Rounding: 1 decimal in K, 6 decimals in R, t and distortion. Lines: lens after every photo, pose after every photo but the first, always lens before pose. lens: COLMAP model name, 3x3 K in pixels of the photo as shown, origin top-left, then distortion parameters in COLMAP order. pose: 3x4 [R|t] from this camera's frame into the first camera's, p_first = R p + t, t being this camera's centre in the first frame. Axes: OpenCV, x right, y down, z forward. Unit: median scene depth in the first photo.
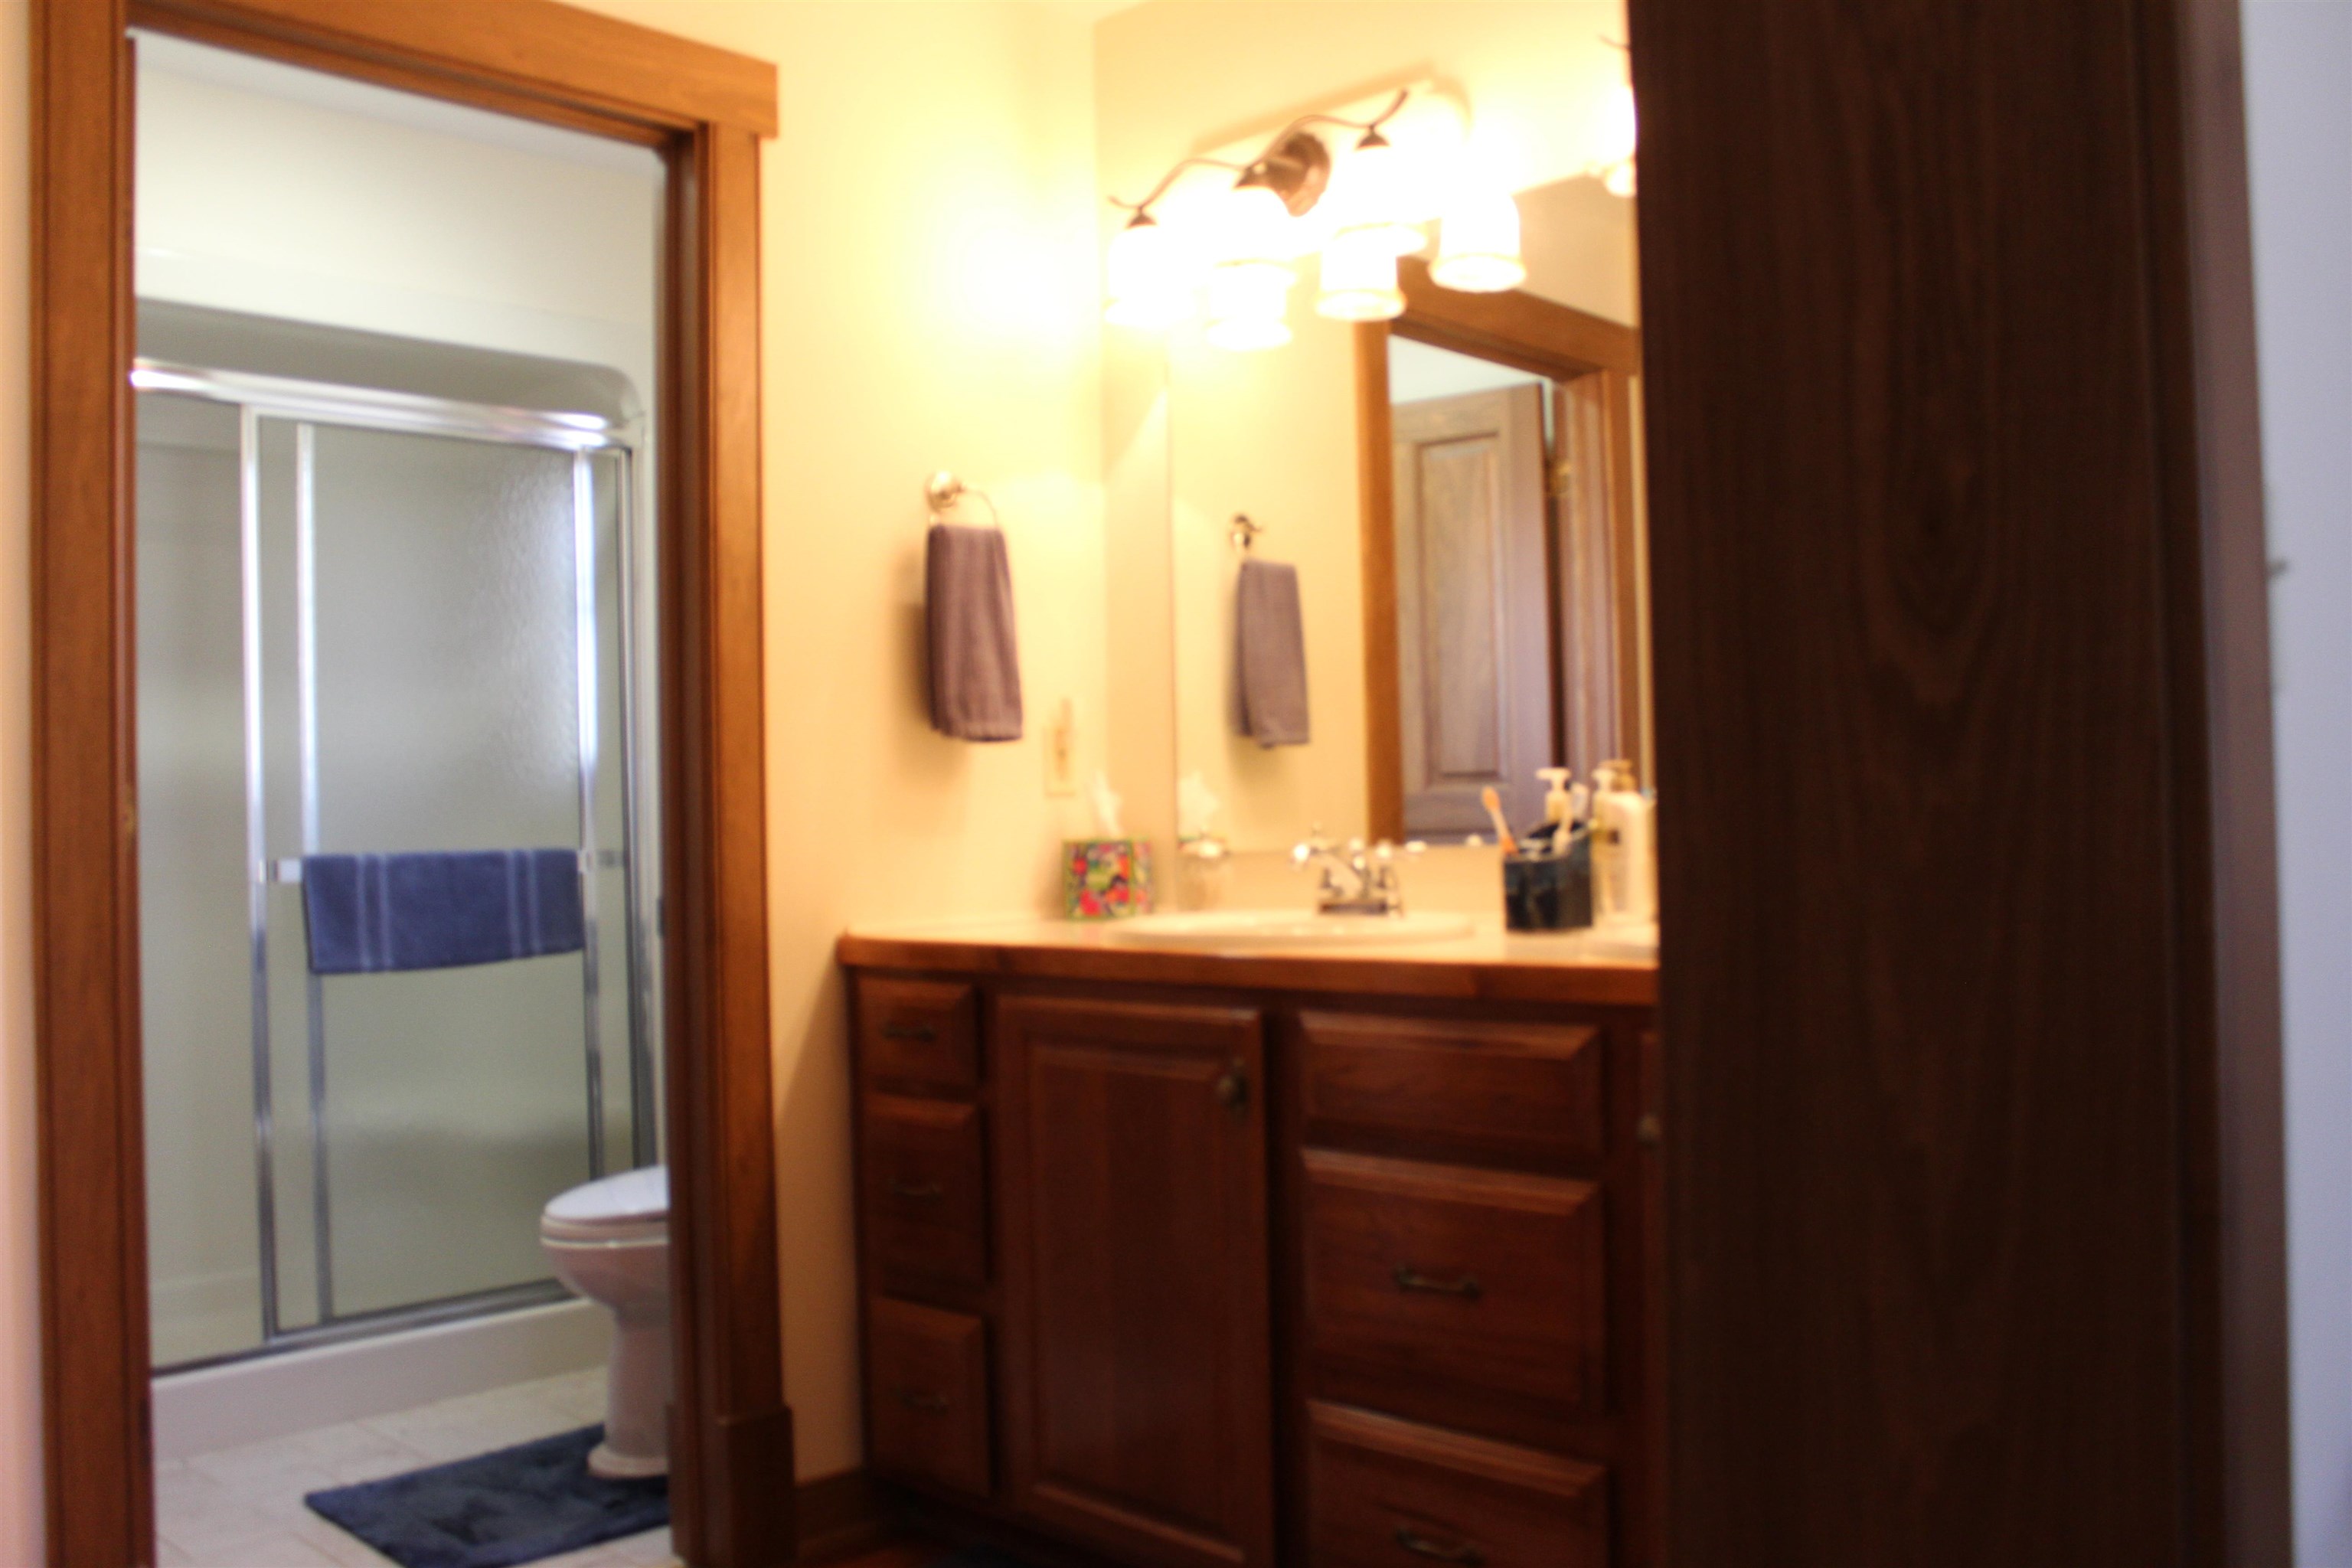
lens RADIAL K [[1986.9, 0, 1174.1], [0, 1986.9, 817.7], [0, 0, 1]] dist [-0.154651, 0.138423]
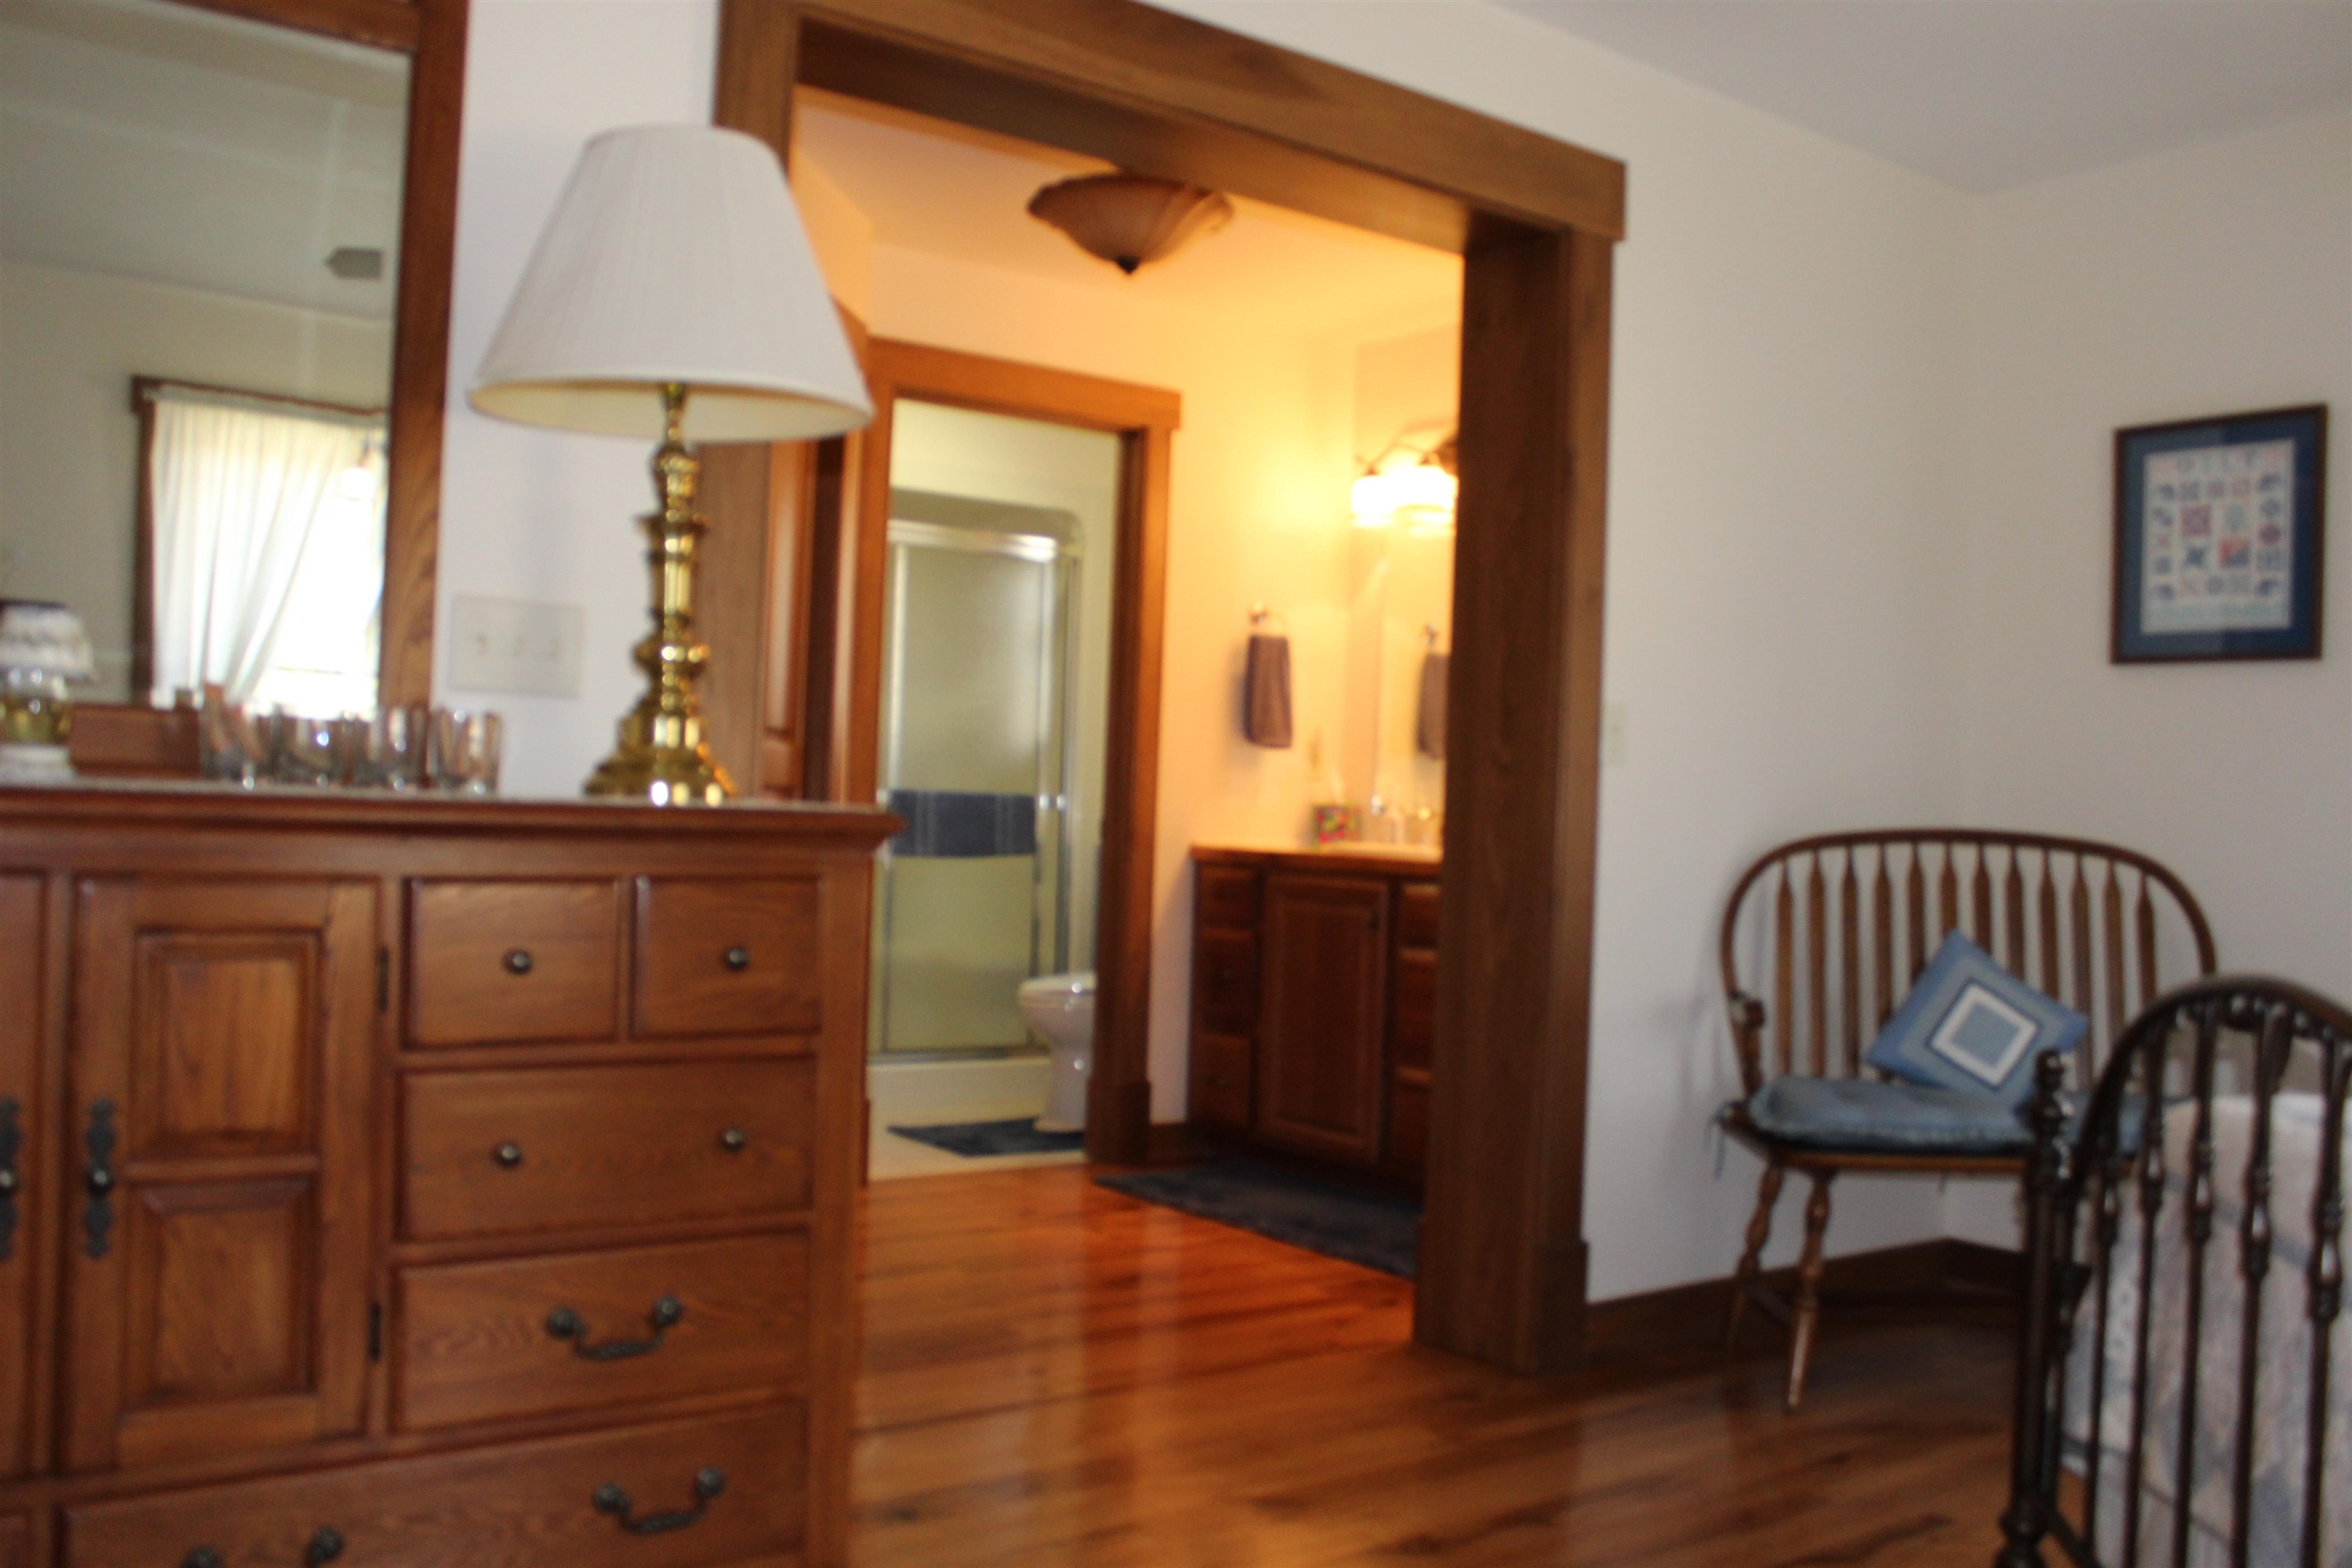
lens RADIAL K [[1986.9, 0, 1174.1], [0, 1986.9, 817.7], [0, 0, 1]] dist [-0.154651, 0.138423]
pose [[0.985171, 0.058722, -0.161215, 0.121259], [-0.057854, 0.998274, 0.010075, 0.014026], [0.161529, -0.000599, 0.986868, -0.883365]]
